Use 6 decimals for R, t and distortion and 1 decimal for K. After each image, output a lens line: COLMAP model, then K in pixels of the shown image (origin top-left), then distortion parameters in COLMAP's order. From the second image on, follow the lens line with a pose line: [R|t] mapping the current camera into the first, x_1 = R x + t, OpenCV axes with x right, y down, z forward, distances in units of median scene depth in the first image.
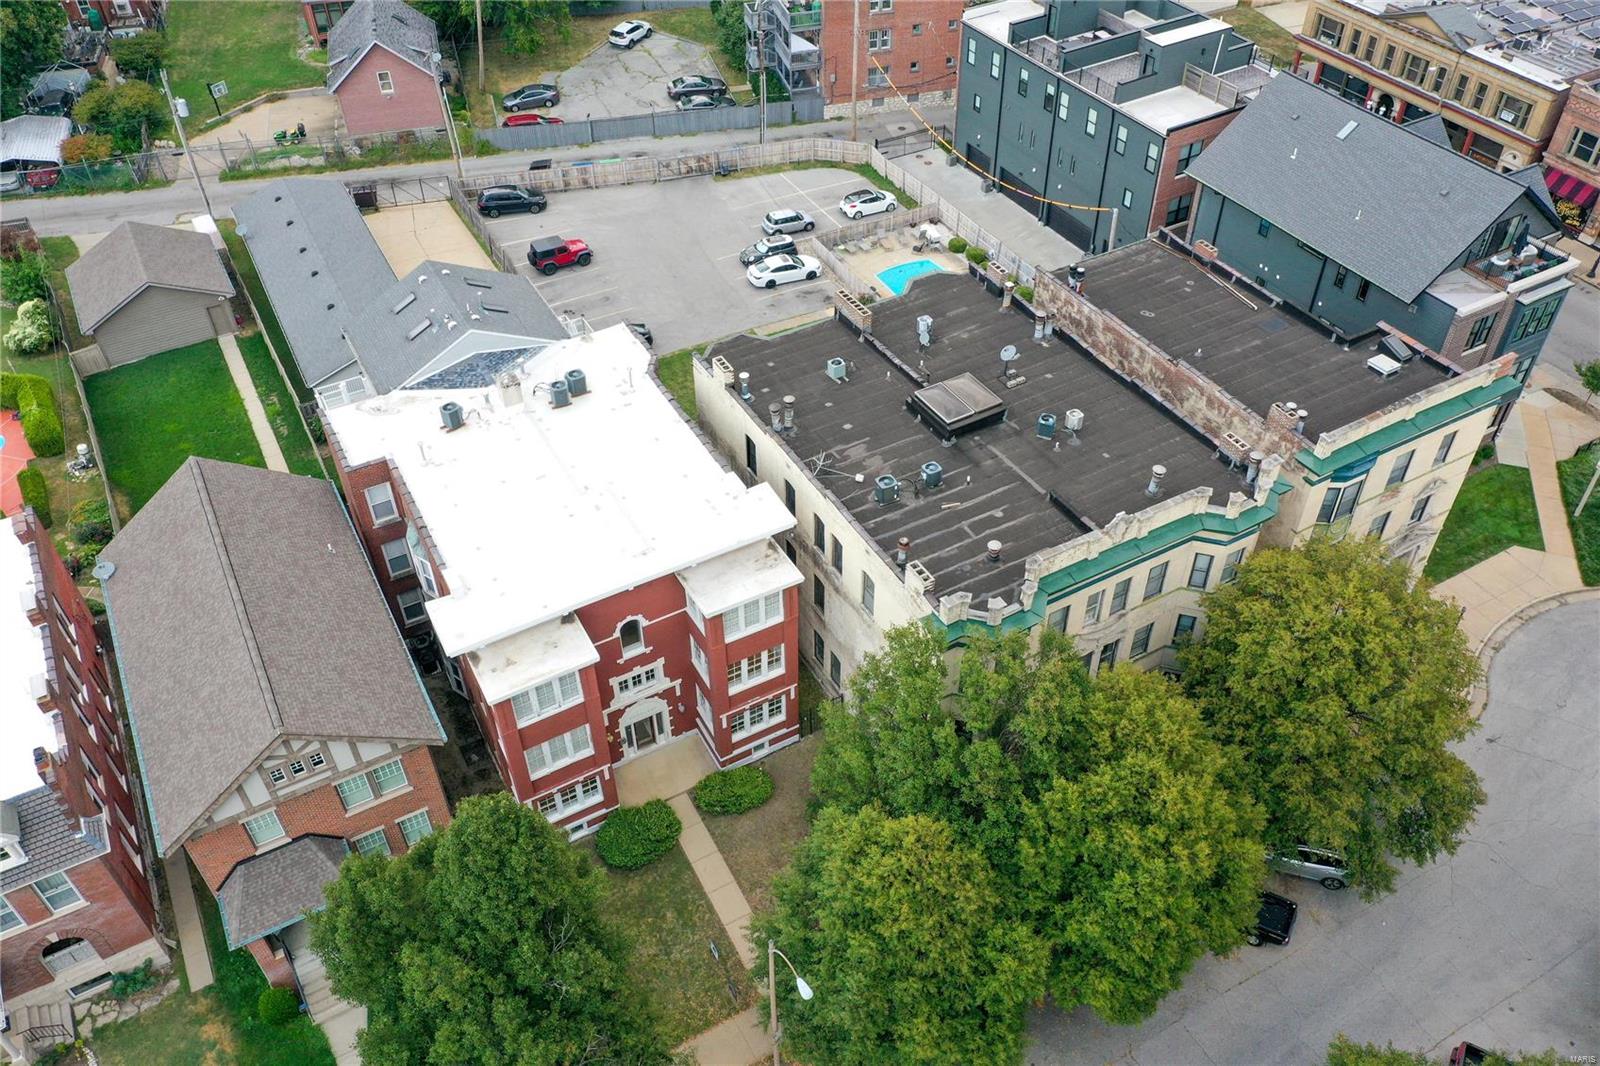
lens RADIAL K [[1267.9, 0, 804.5], [0, 1267.9, 530.0], [0, 0, 1]] dist [0.010384, 0.003763]
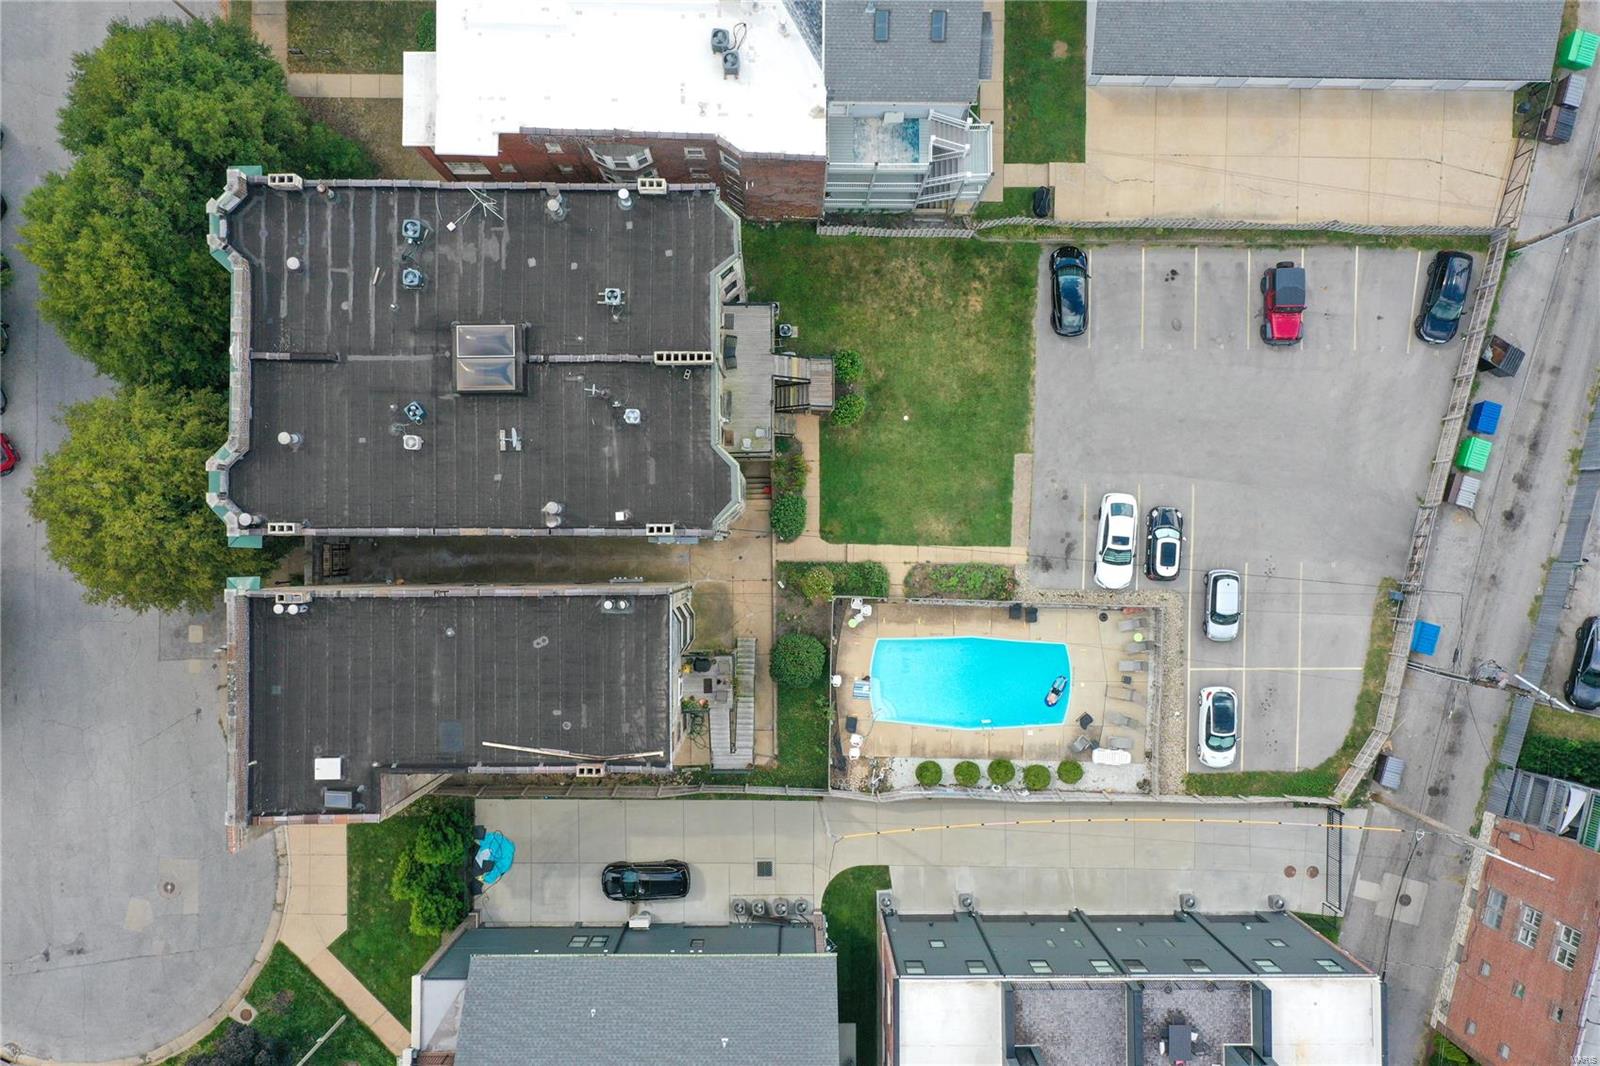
lens RADIAL K [[1267.9, 0, 801.0], [0, 1267.9, 540.2], [0, 0, 1]] dist [0.010384, 0.003763]
pose [[-0.488766, 0.872410, 0.002873, 0.072727], [-0.593927, -0.335155, 0.731383, -0.624619], [0.639029, 0.355769, 0.681961, 0.306500]]
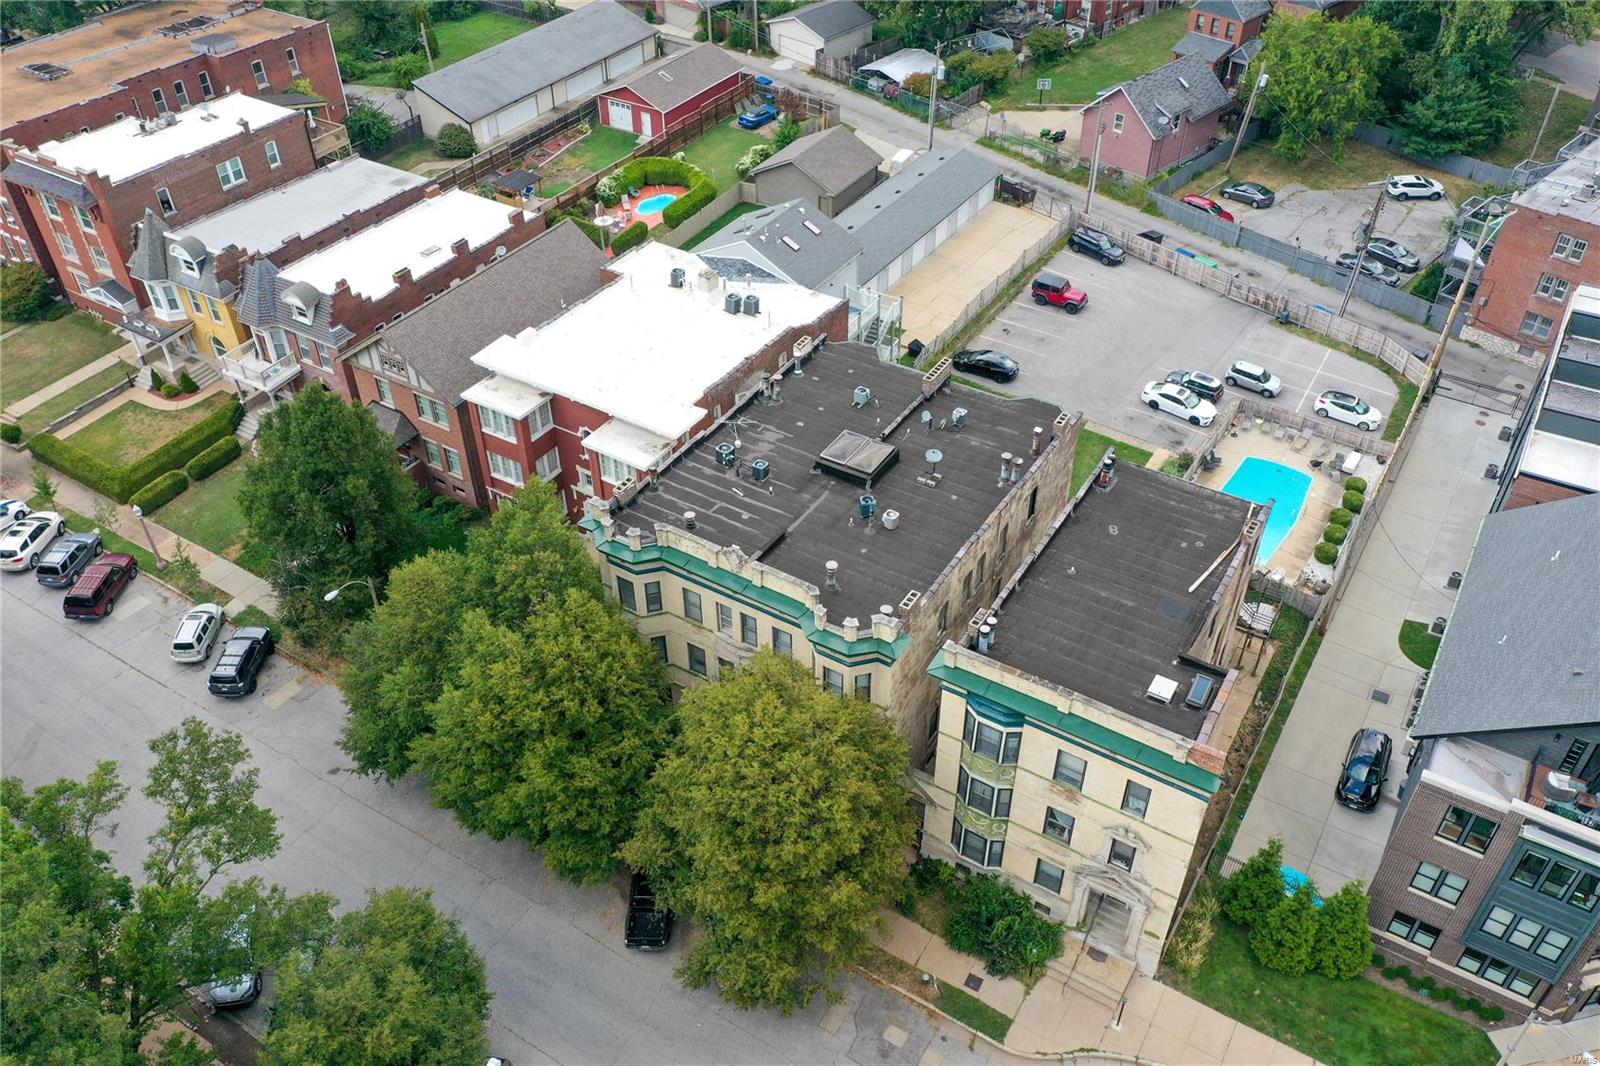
lens RADIAL K [[1267.9, 0, 802.1], [0, 1267.9, 530.7], [0, 0, 1]] dist [0.010384, 0.003763]
pose [[0.484902, 0.567978, -0.665035, 0.534157], [-0.591693, 0.773020, 0.228778, -0.167106], [0.644026, 0.282561, 0.710907, 0.102314]]
